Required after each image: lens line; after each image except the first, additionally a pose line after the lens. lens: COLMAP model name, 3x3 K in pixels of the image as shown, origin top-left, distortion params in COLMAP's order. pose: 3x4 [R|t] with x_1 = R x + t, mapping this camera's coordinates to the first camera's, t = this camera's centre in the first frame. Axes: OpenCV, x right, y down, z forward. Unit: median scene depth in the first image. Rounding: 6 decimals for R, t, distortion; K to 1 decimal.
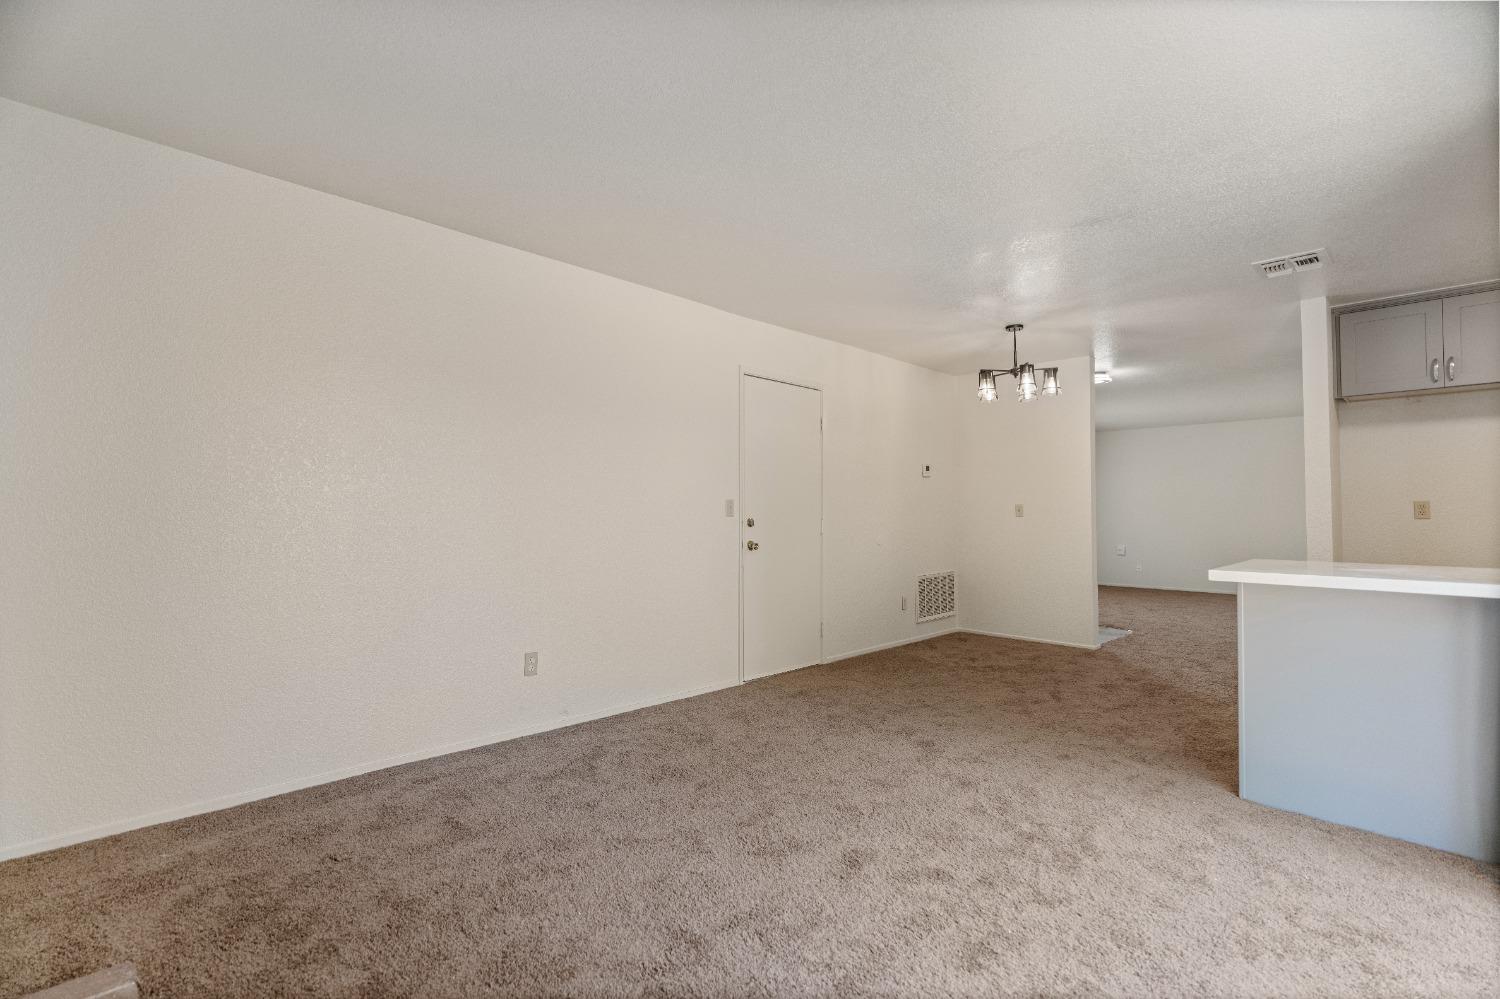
lens RADIAL K [[685.2, 0, 742.6], [0, 685.2, 502.0], [0, 0, 1]] dist [-0.001419, -0.000209]
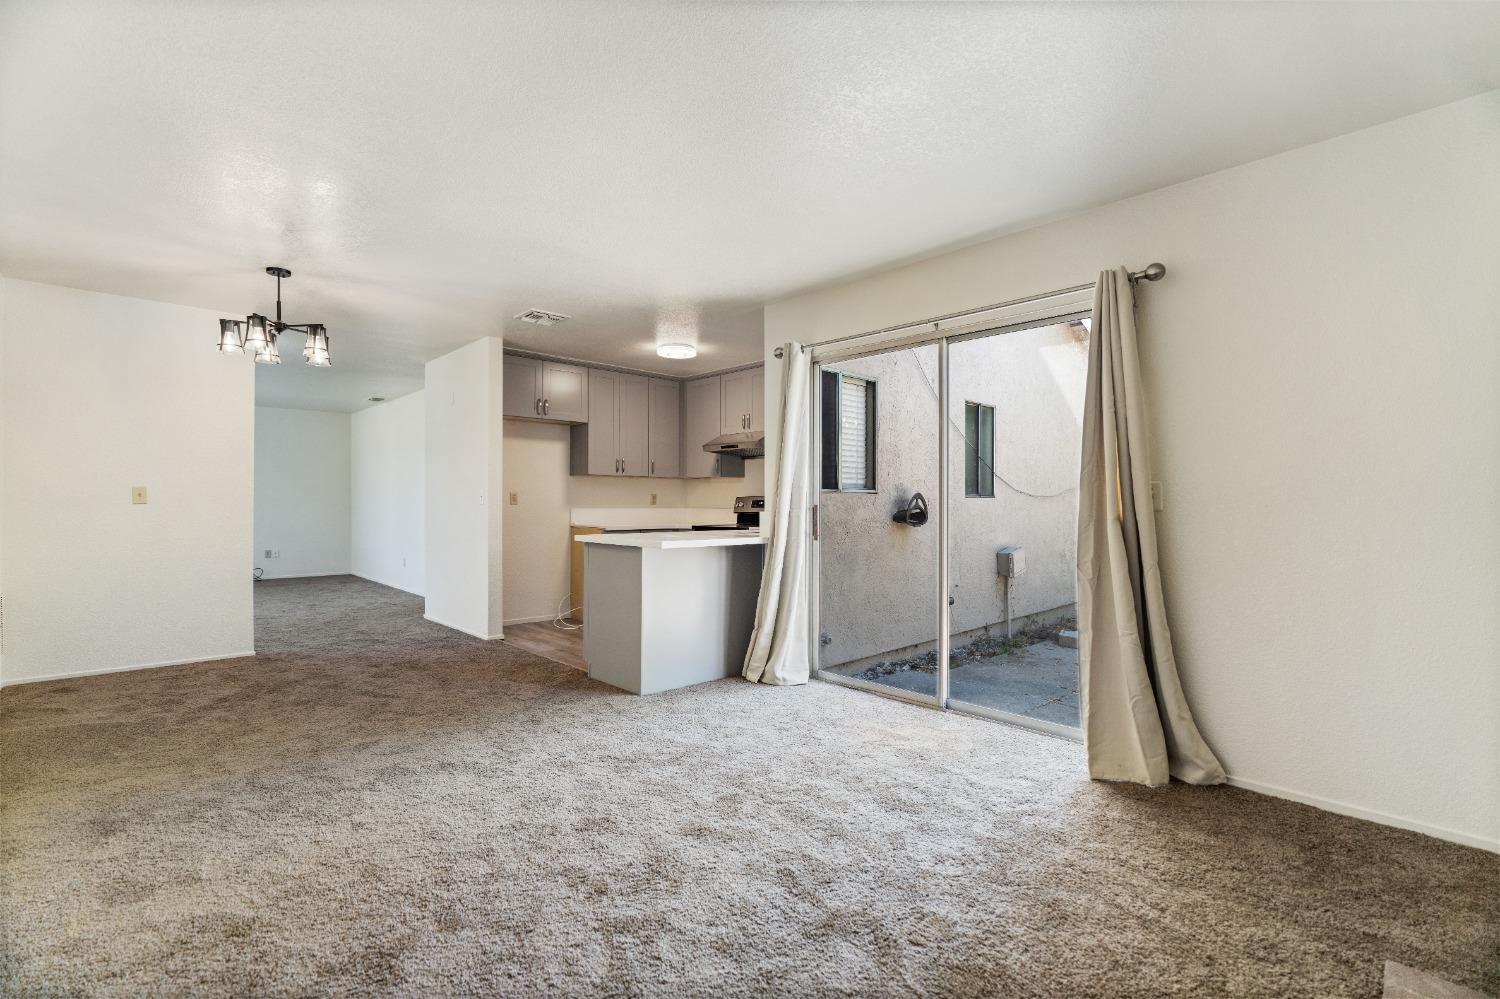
lens RADIAL K [[679.6, 0, 751.2], [0, 679.6, 505.2], [0, 0, 1]] dist [0.002033, 0.000135]
pose [[0.011745, -0.004470, 0.999921, -0.574228], [-0.021431, 0.999759, 0.004721, 0.009545], [-0.999701, -0.021485, 0.011646, 0.596817]]
